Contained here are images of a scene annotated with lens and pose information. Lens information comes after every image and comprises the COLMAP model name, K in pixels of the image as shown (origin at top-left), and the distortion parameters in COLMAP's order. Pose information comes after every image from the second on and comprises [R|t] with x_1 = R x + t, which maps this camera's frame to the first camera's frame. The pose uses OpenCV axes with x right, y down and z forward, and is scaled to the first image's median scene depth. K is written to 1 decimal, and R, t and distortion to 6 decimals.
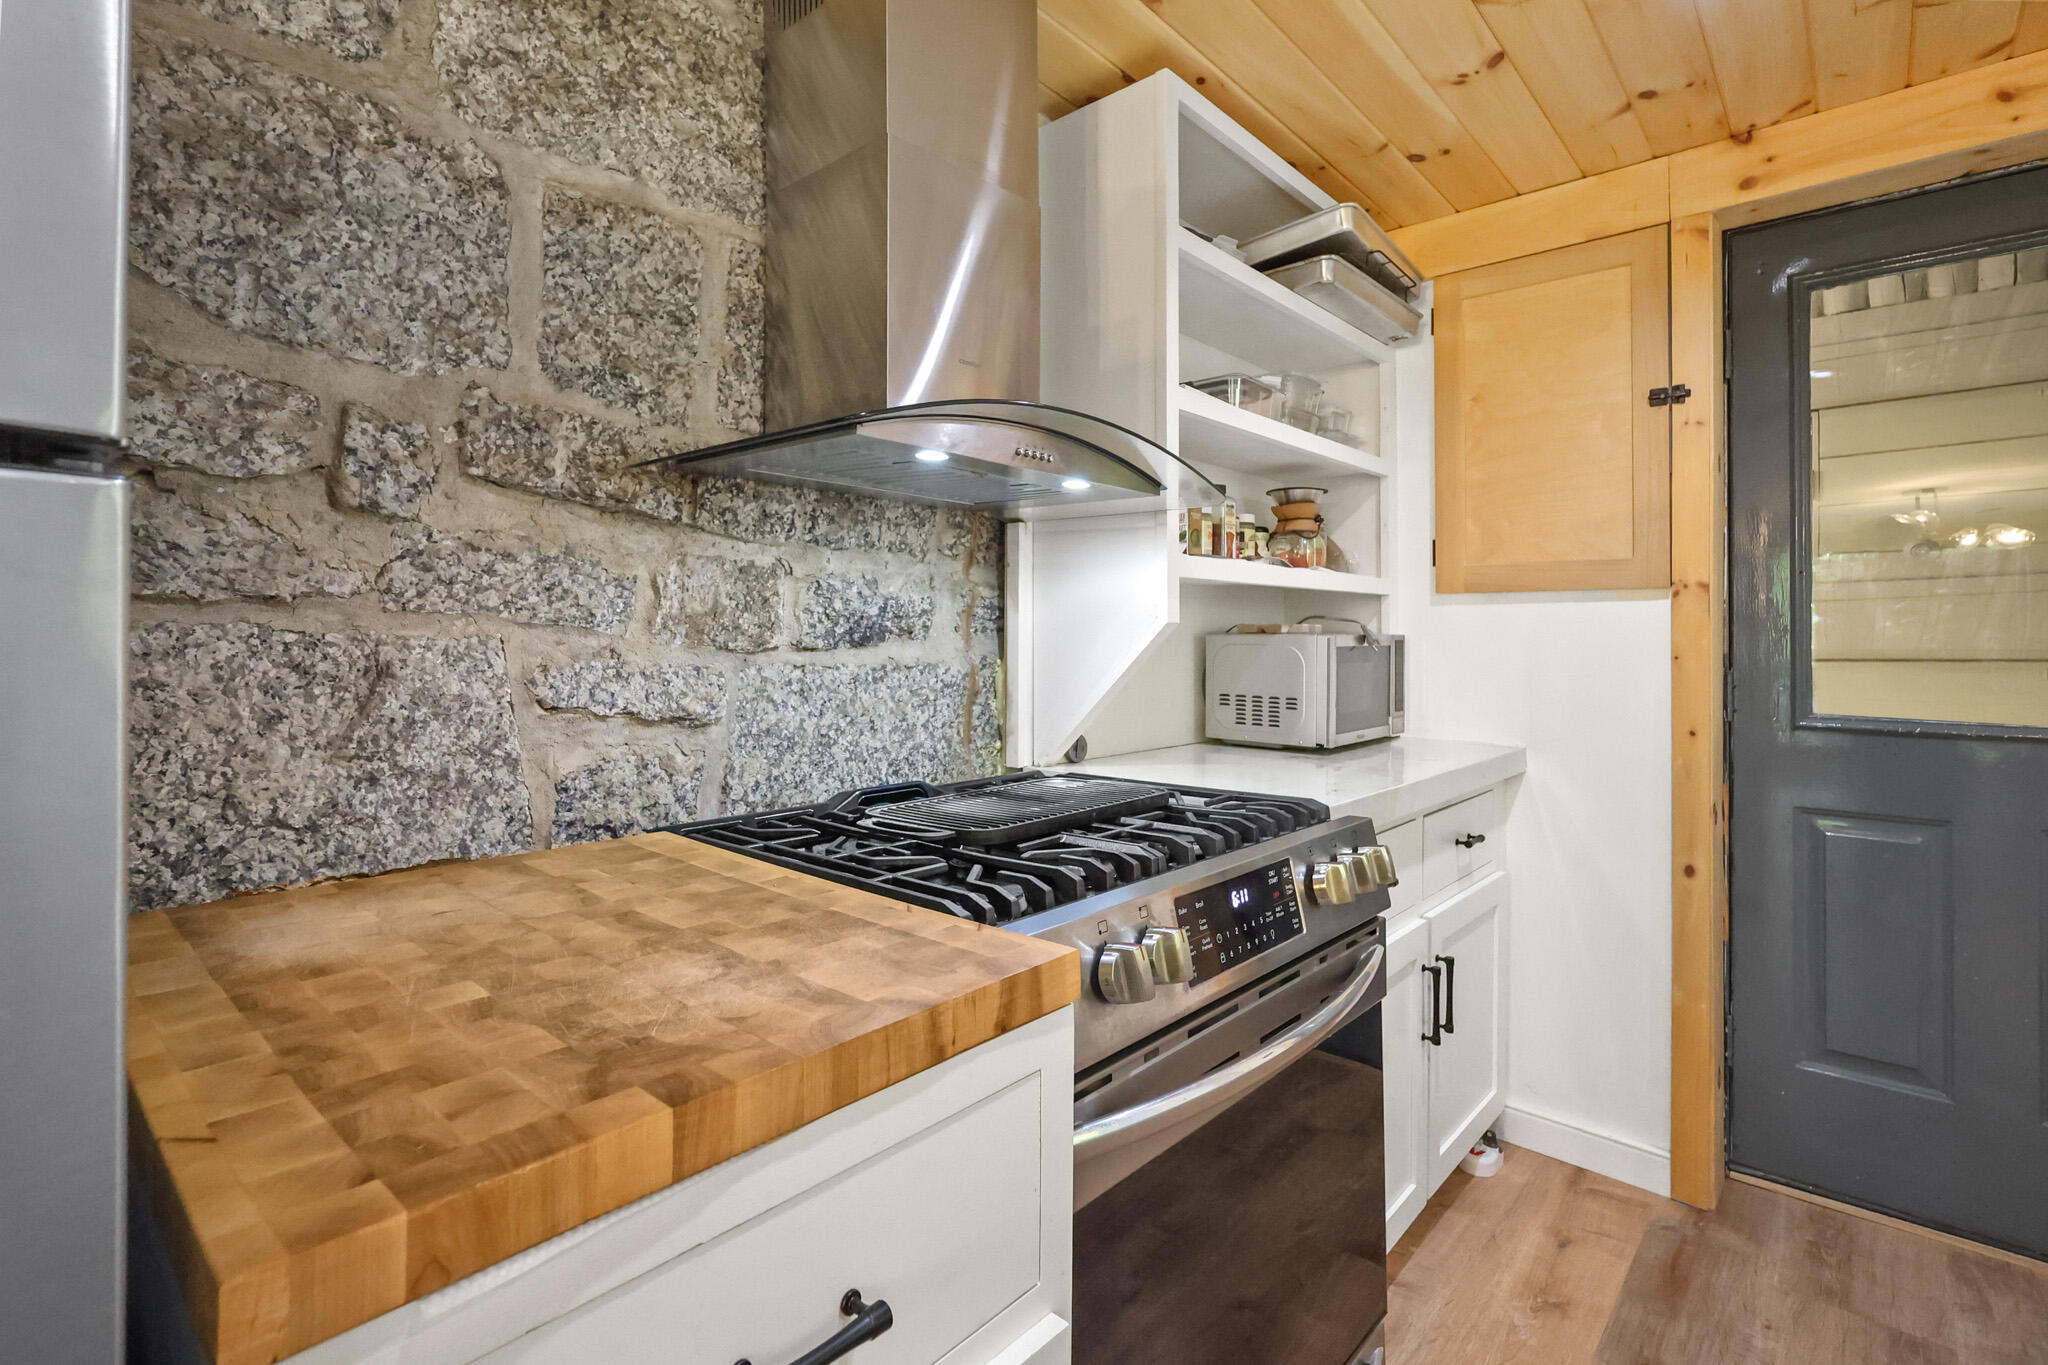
lens RADIAL K [[952.1, 0, 1025.0], [0, 952.1, 636.1], [0, 0, 1]] dist [-0.005964, 0.001495]
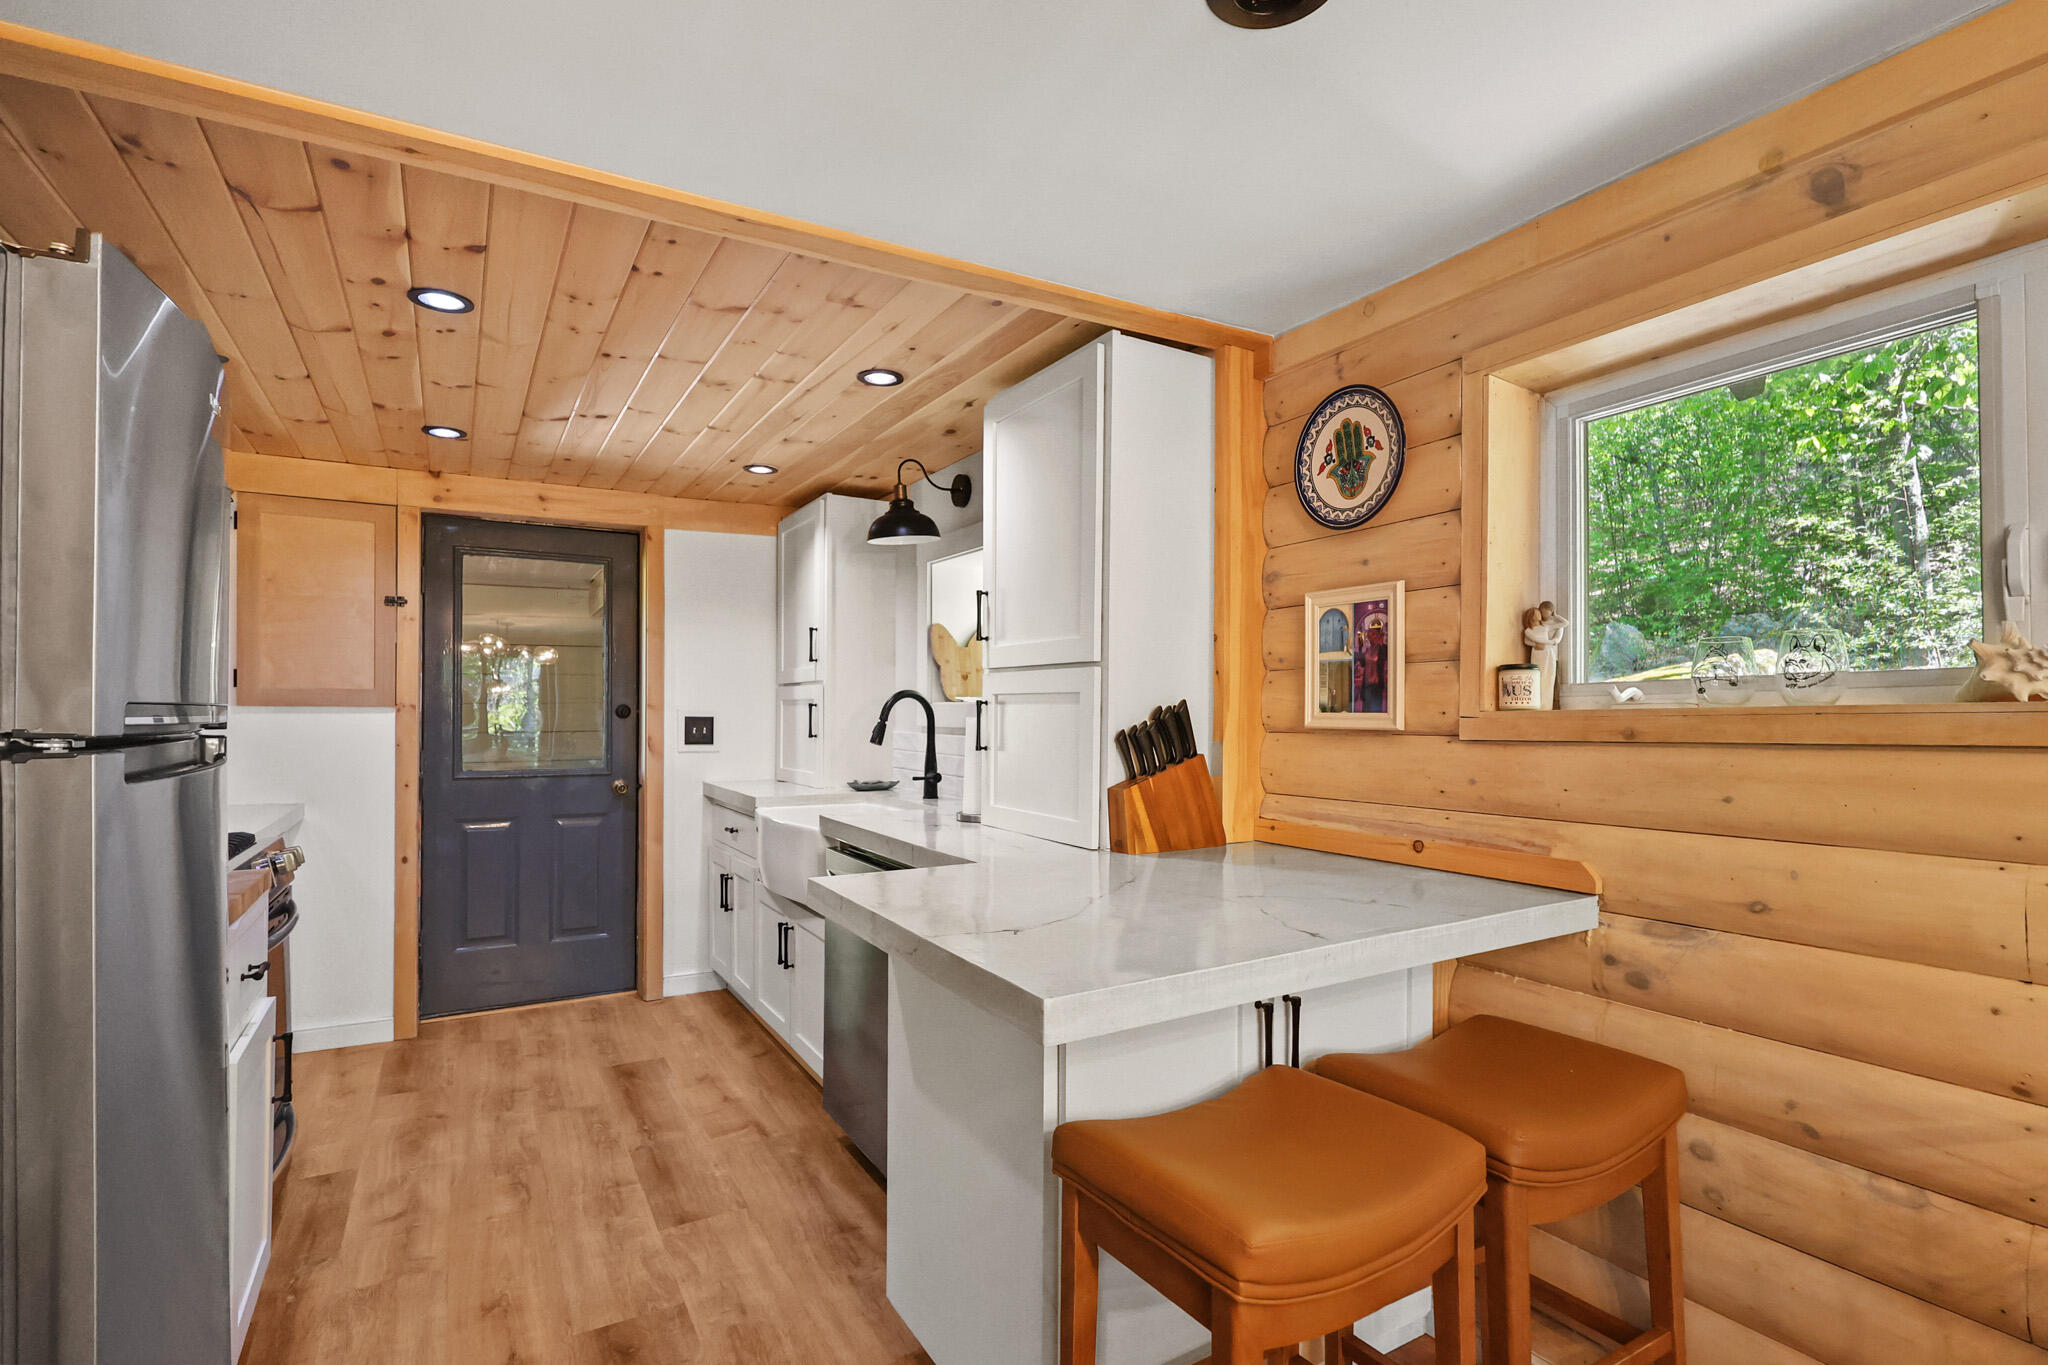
lens RADIAL K [[952.1, 0, 1022.7], [0, 952.1, 695.9], [0, 0, 1]] dist [-0.005964, 0.001495]
pose [[0.297974, 0.010980, 0.954511, -0.840750], [-0.004136, 0.999939, -0.010211, -0.070021], [-0.954565, -0.000906, 0.298002, -0.829732]]
